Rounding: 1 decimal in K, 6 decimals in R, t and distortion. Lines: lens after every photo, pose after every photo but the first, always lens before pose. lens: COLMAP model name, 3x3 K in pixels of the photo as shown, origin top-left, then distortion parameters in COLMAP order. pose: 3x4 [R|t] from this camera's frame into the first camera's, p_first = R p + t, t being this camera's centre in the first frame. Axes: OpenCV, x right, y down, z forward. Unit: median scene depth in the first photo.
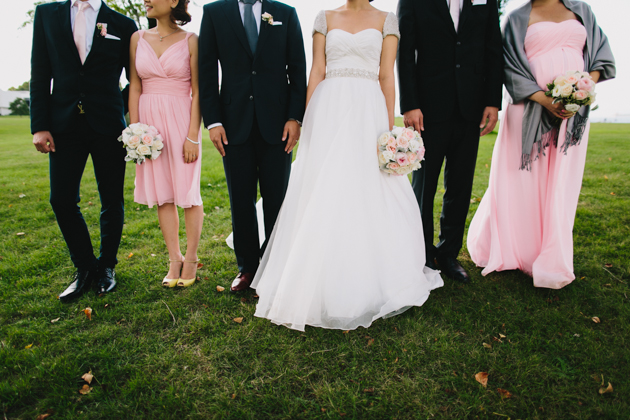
lens RADIAL K [[427.6, 0, 315.0], [0, 427.6, 210.0], [0, 0, 1]] dist [-0.051197, 0.048089]
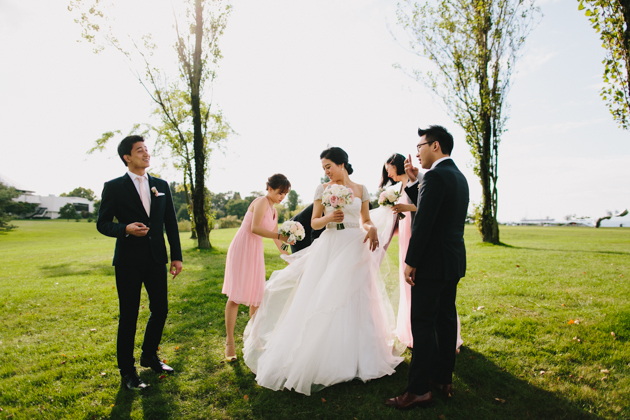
lens RADIAL K [[427.6, 0, 315.0], [0, 427.6, 210.0], [0, 0, 1]] dist [-0.051197, 0.048089]
pose [[0.997828, 0.001285, -0.065854, 0.054325], [-0.017000, 0.970959, -0.238643, -0.002264], [0.063635, 0.239244, 0.968872, -0.226137]]
